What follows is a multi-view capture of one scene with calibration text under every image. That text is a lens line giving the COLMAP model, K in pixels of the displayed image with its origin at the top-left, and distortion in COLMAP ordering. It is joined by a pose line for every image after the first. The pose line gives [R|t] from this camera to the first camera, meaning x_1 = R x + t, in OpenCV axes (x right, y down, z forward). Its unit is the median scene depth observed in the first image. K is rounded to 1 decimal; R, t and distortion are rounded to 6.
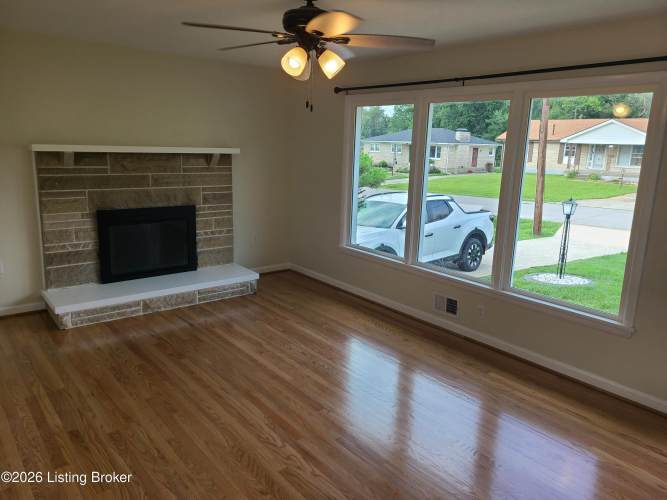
lens RADIAL K [[491.7, 0, 329.9], [0, 491.7, 243.8], [0, 0, 1]] dist [0.063209, -0.058565]
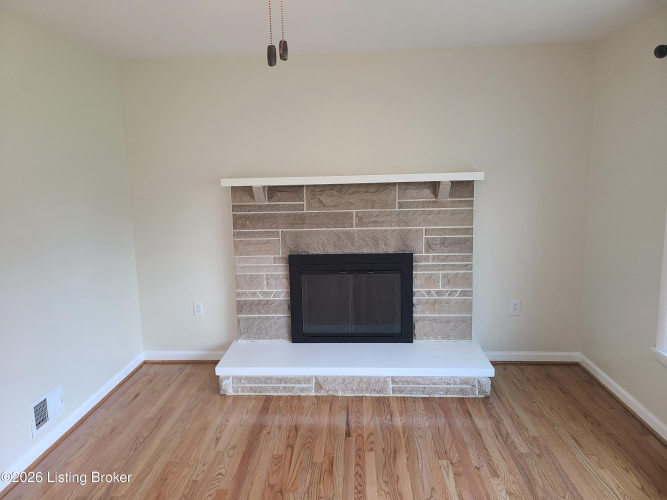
lens RADIAL K [[491.7, 0, 329.9], [0, 491.7, 243.8], [0, 0, 1]] dist [0.063209, -0.058565]
pose [[0.732802, 0.057864, -0.677977, 0.134862], [-0.090788, 0.995784, -0.013141, -0.077681], [0.674358, 0.071182, 0.734966, 0.424607]]
